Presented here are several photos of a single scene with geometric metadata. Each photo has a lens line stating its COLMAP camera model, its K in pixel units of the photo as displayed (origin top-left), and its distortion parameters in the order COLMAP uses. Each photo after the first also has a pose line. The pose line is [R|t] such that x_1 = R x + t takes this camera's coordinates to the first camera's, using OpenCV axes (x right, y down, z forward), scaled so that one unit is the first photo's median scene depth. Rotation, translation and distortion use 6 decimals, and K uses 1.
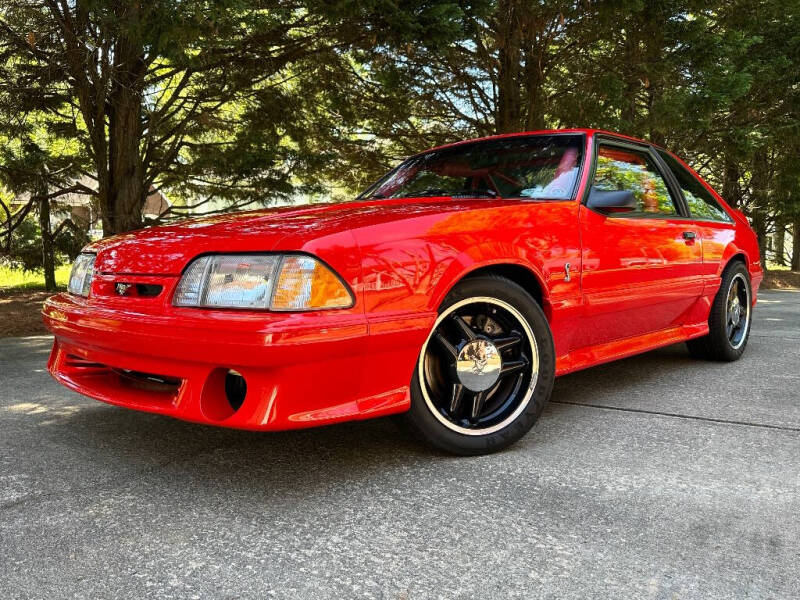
lens RADIAL K [[687.5, 0, 398.2], [0, 687.5, 296.8], [0, 0, 1]] dist [0.049759, -0.069926]
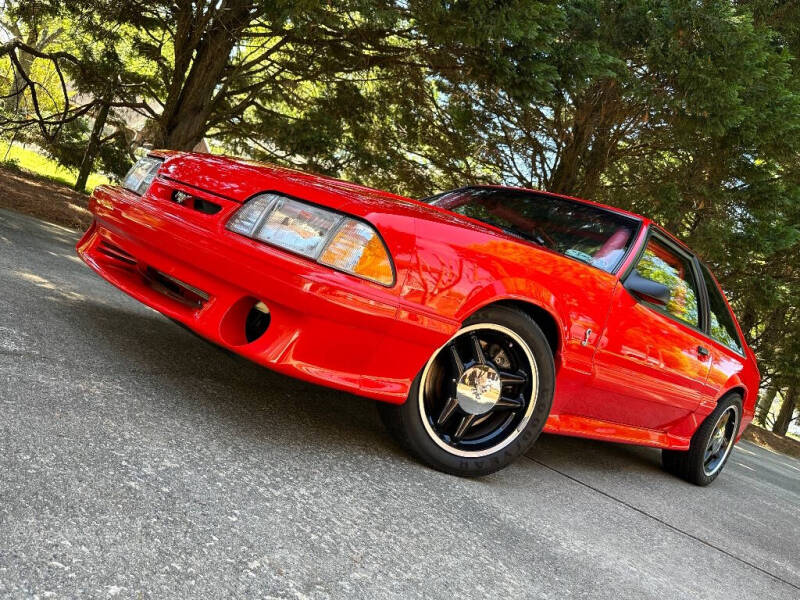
lens RADIAL K [[687.3, 0, 397.9], [0, 687.3, 286.9], [0, 0, 1]] dist [0.048051, -0.064016]
pose [[0.937126, 0.348950, -0.005294, -0.031154], [-0.348698, 0.935614, -0.055102, 0.040325], [-0.014274, 0.053483, 0.998467, -0.017488]]
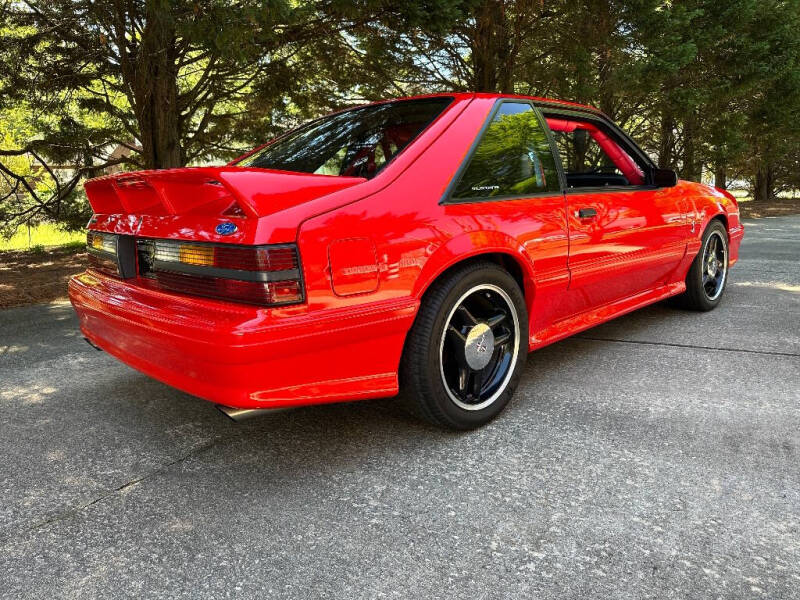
lens RADIAL K [[587.2, 0, 401.0], [0, 587.2, 293.4], [0, 0, 1]] dist [0.040757, -0.051866]
pose [[0.997831, -0.045286, 0.047785, -0.141837], [0.040030, 0.993588, 0.105741, -0.055737], [-0.052267, -0.103599, 0.993245, -0.054308]]
